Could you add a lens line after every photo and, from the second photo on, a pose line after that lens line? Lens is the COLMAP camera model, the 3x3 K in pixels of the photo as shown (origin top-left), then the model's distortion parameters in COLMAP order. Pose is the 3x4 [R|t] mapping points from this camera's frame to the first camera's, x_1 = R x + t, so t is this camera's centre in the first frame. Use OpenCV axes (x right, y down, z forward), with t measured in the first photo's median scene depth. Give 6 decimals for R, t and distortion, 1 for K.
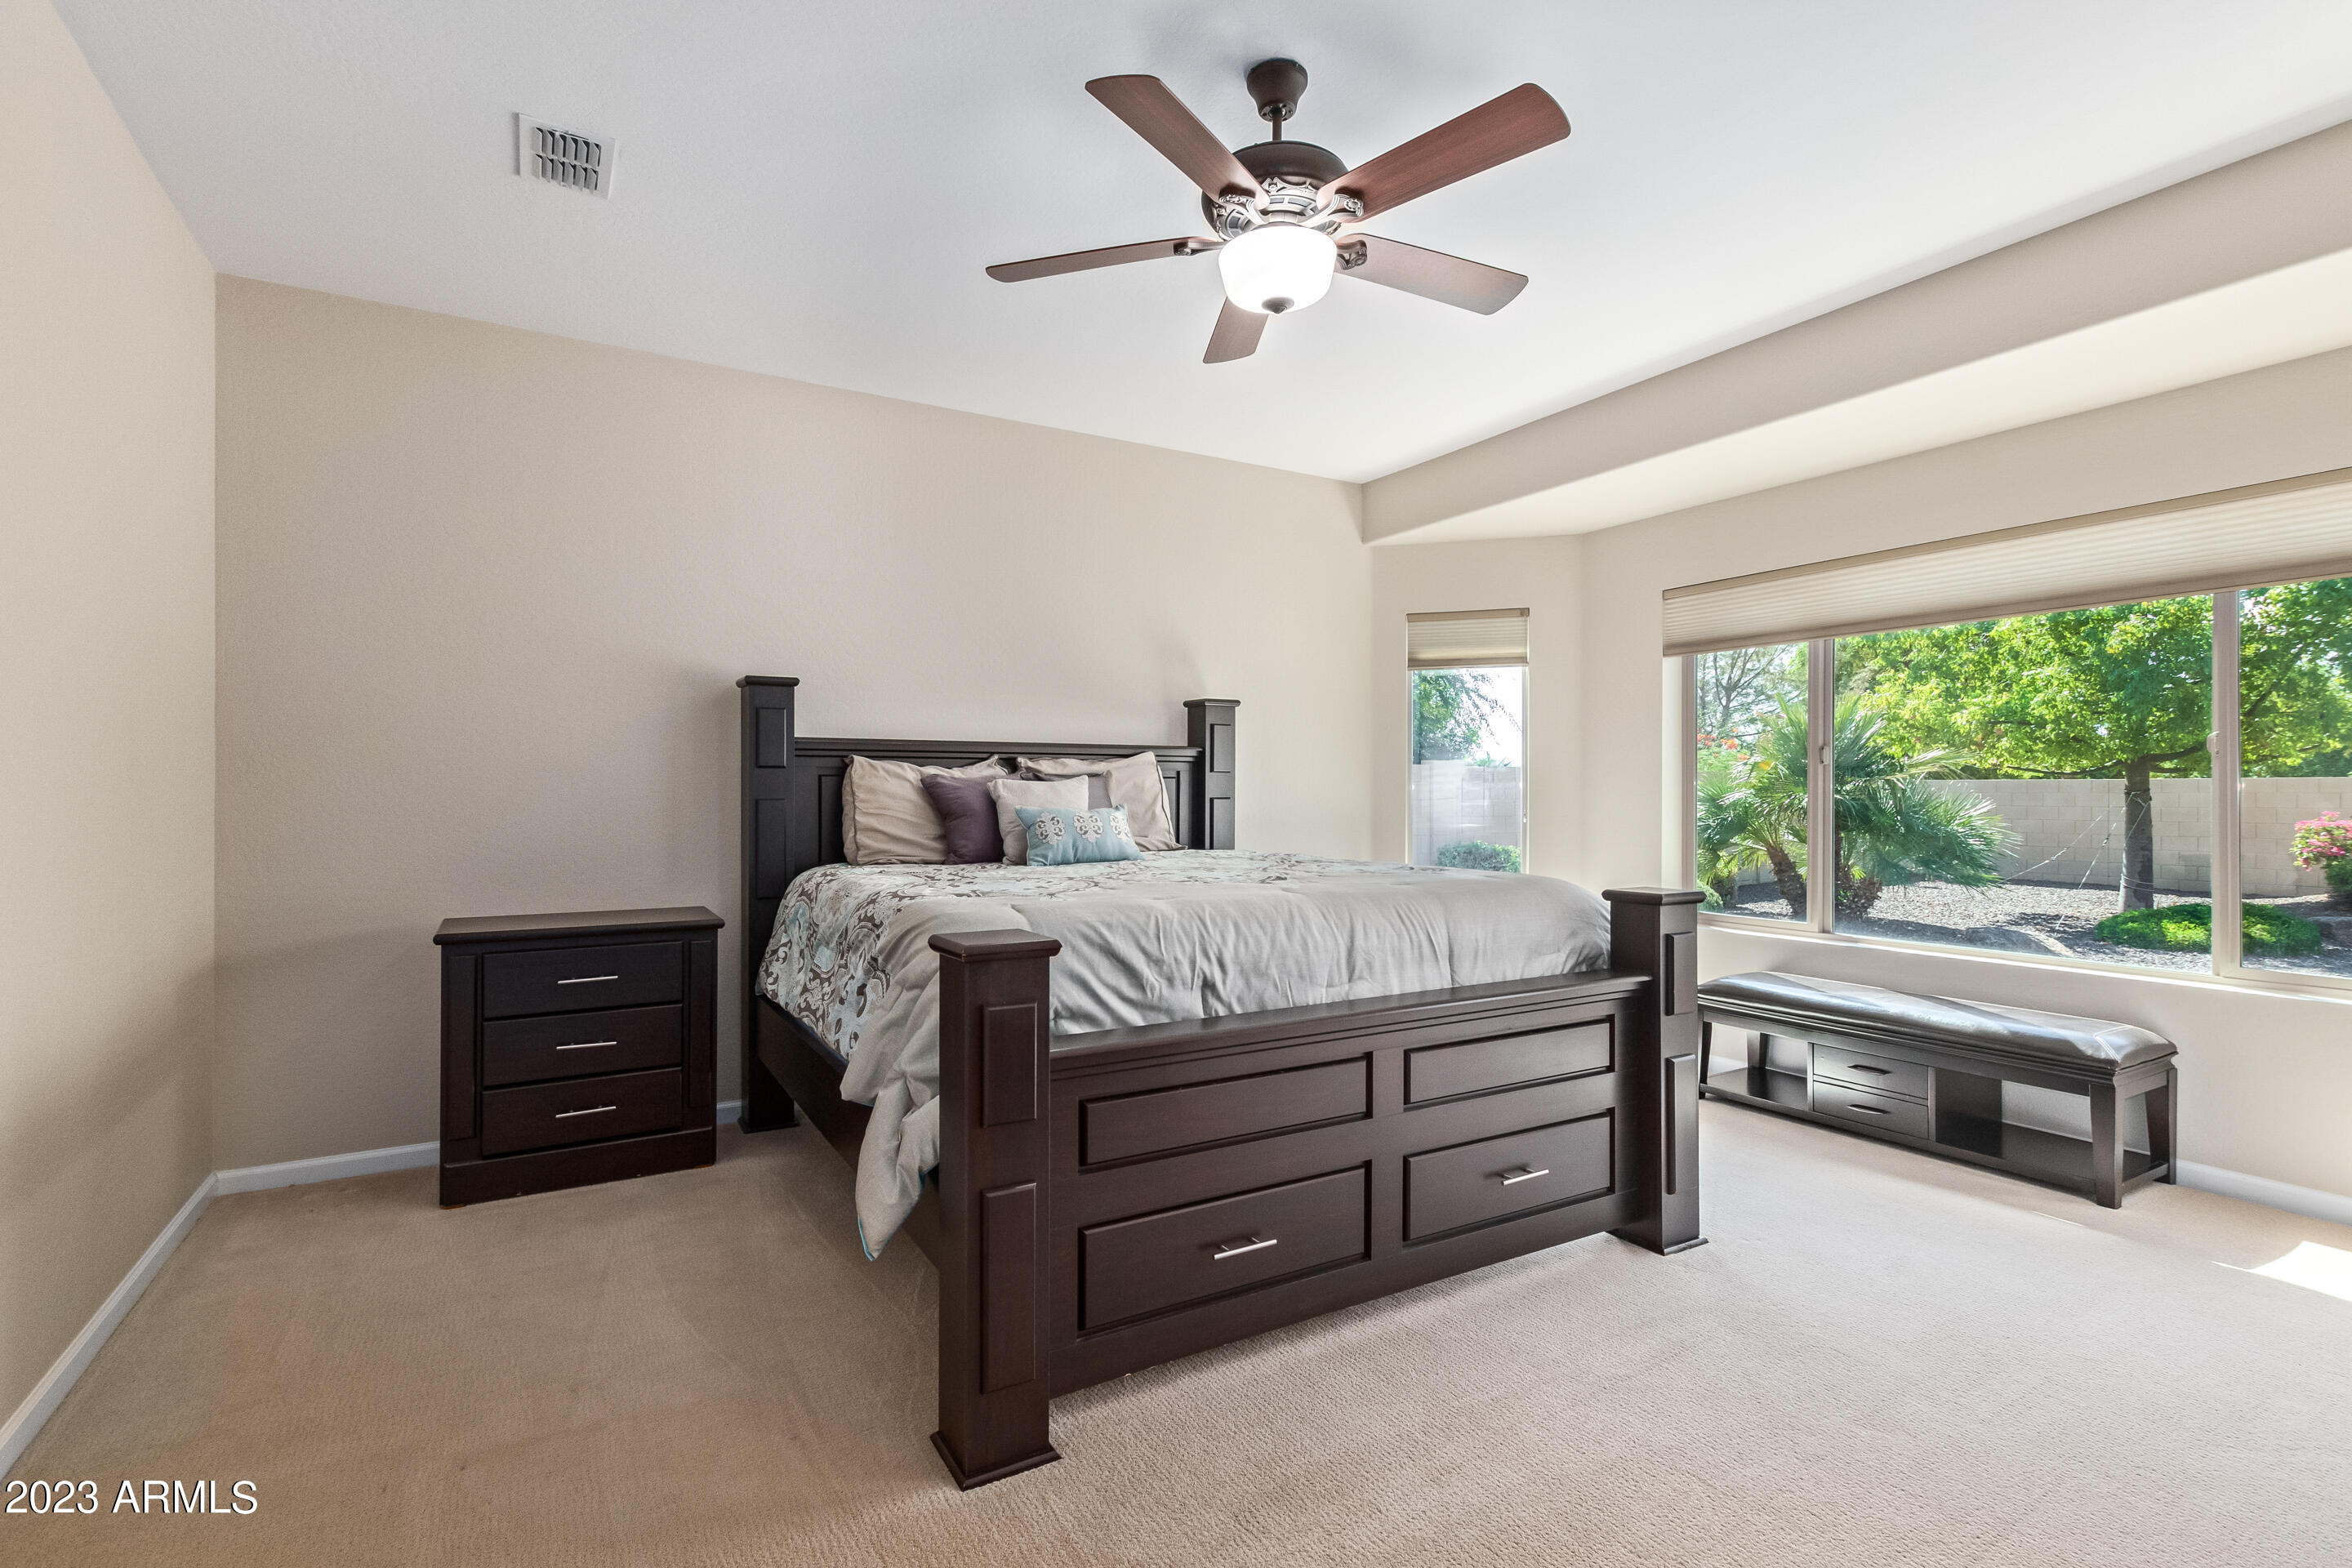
lens RADIAL K [[1090.0, 0, 1162.2], [0, 1090.0, 793.6], [0, 0, 1]] dist [0.006127, -0.000705]
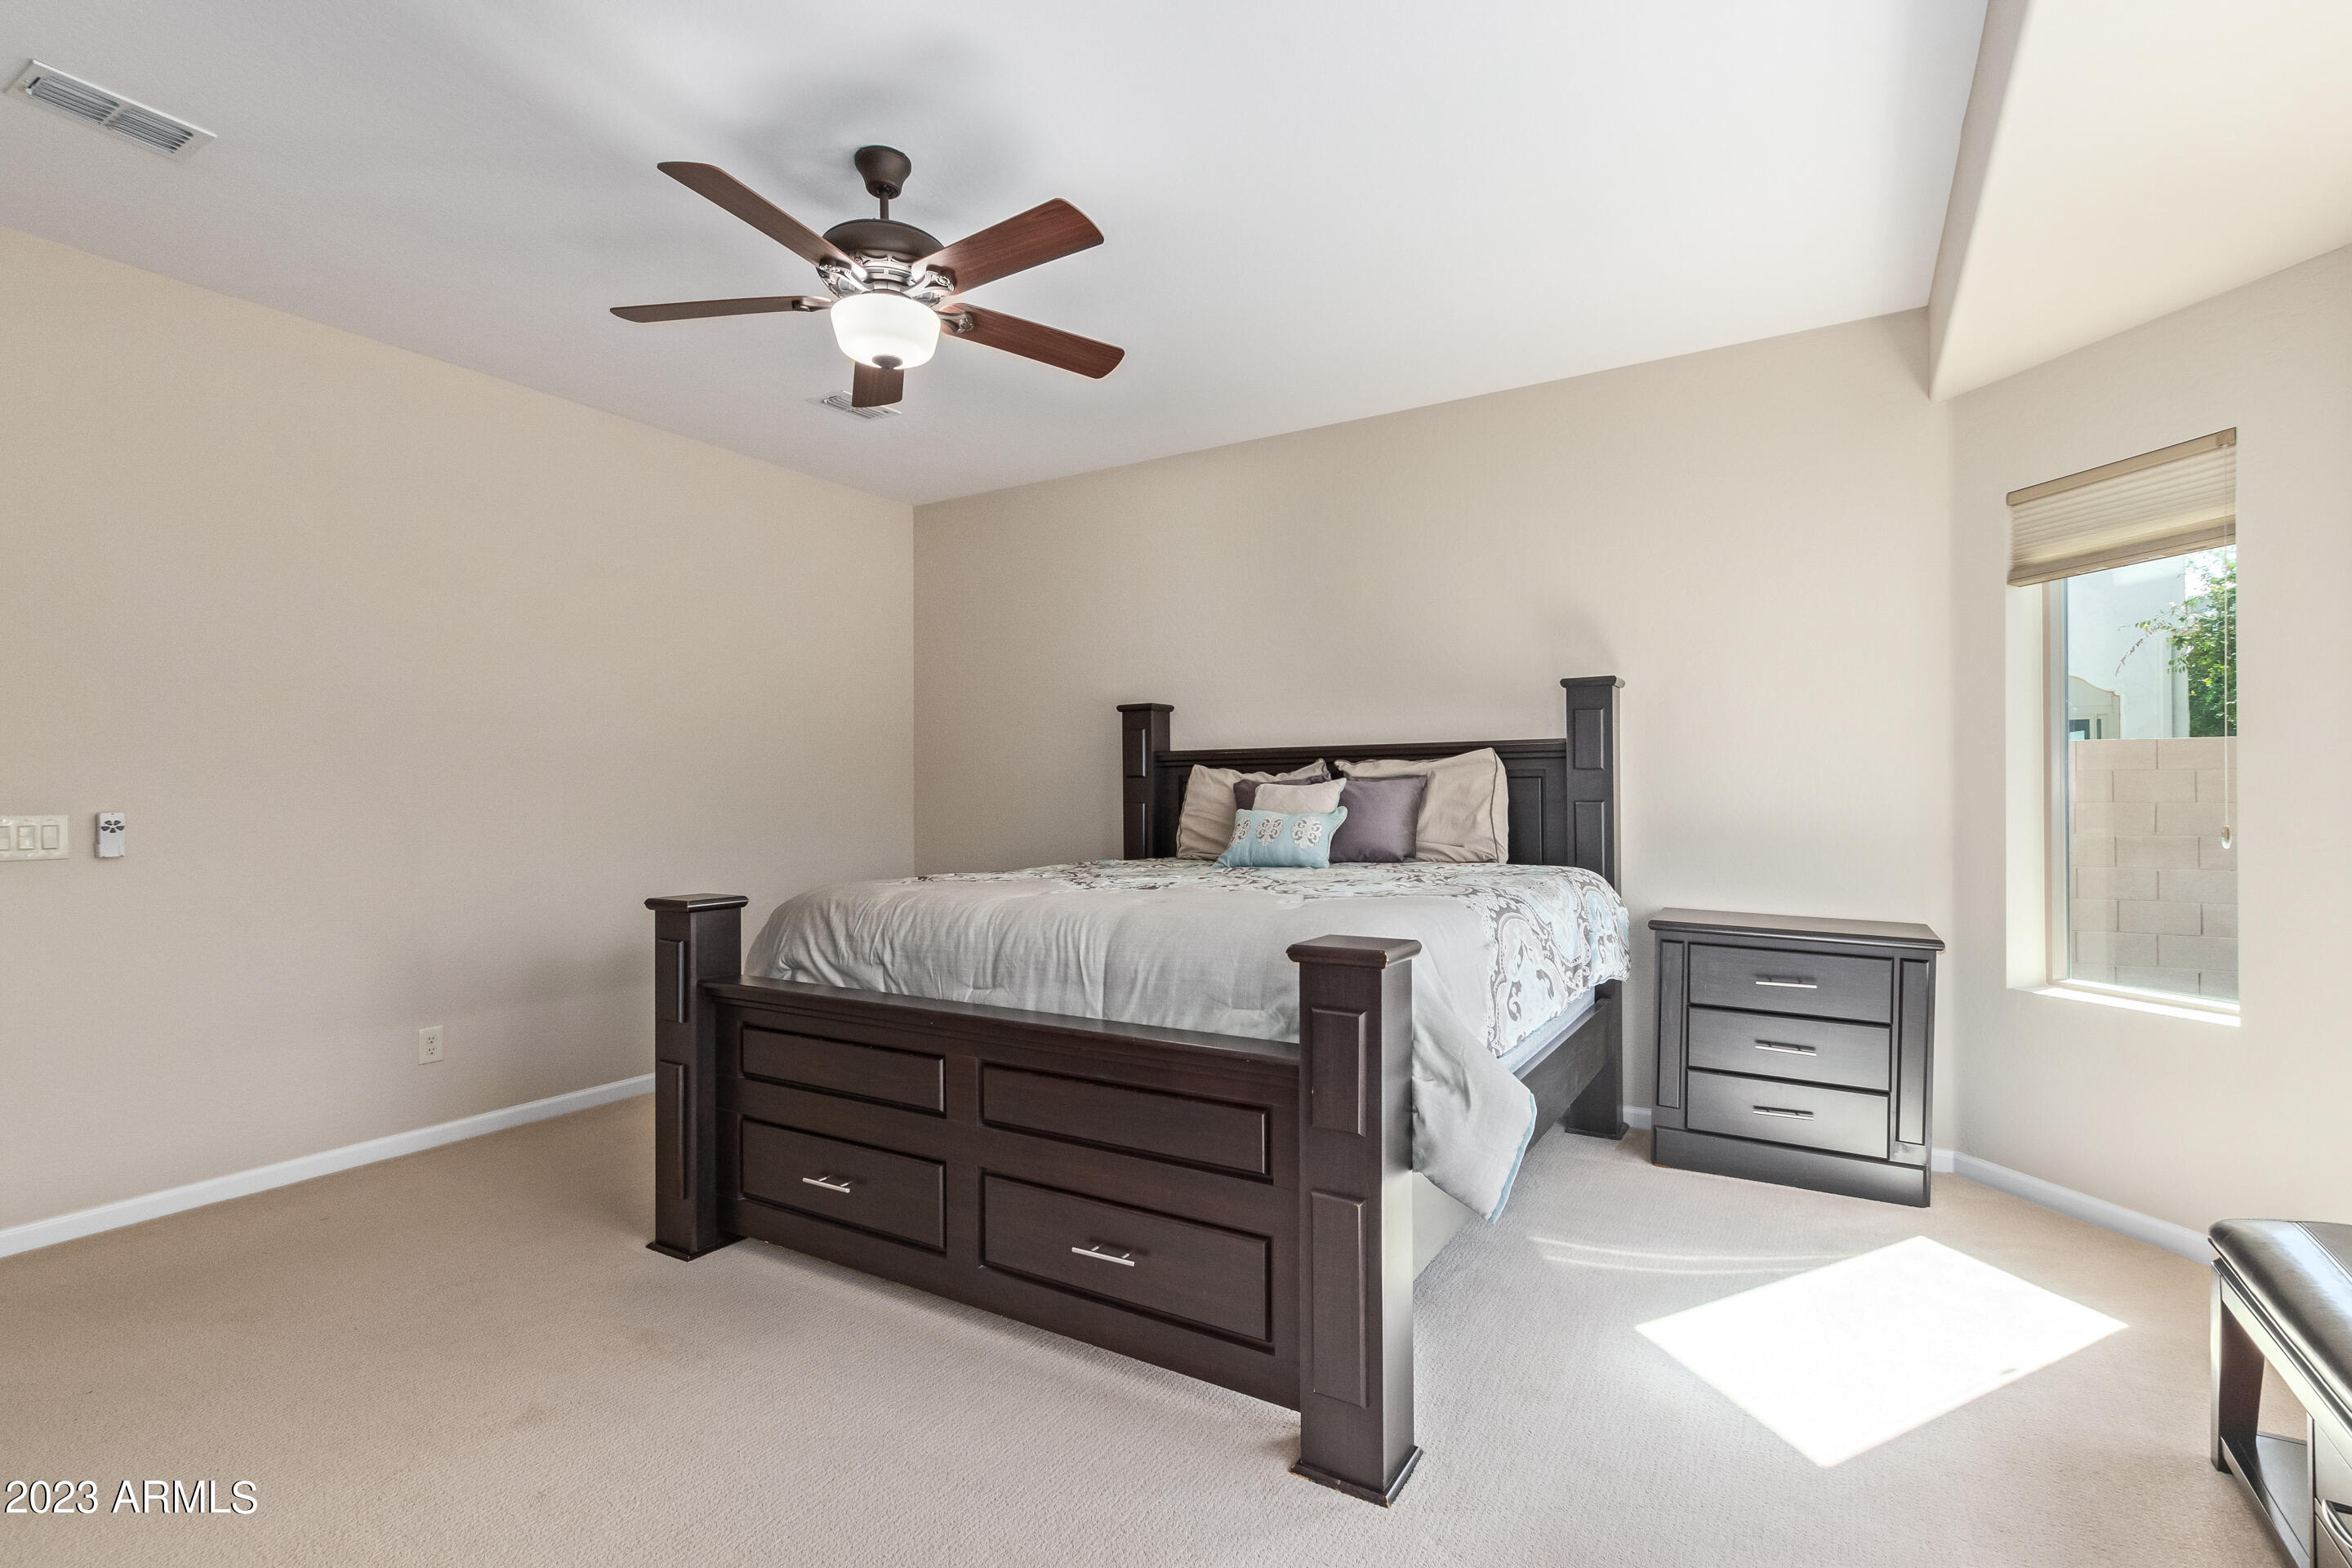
lens RADIAL K [[1090.0, 0, 1170.9], [0, 1090.0, 789.1], [0, 0, 1]] dist [0.006127, -0.000705]
pose [[0.478857, -0.010001, -0.877836, 1.070816], [0.004257, 0.999950, -0.009070, 0.001253], [0.877883, 0.000606, 0.478876, 0.630886]]
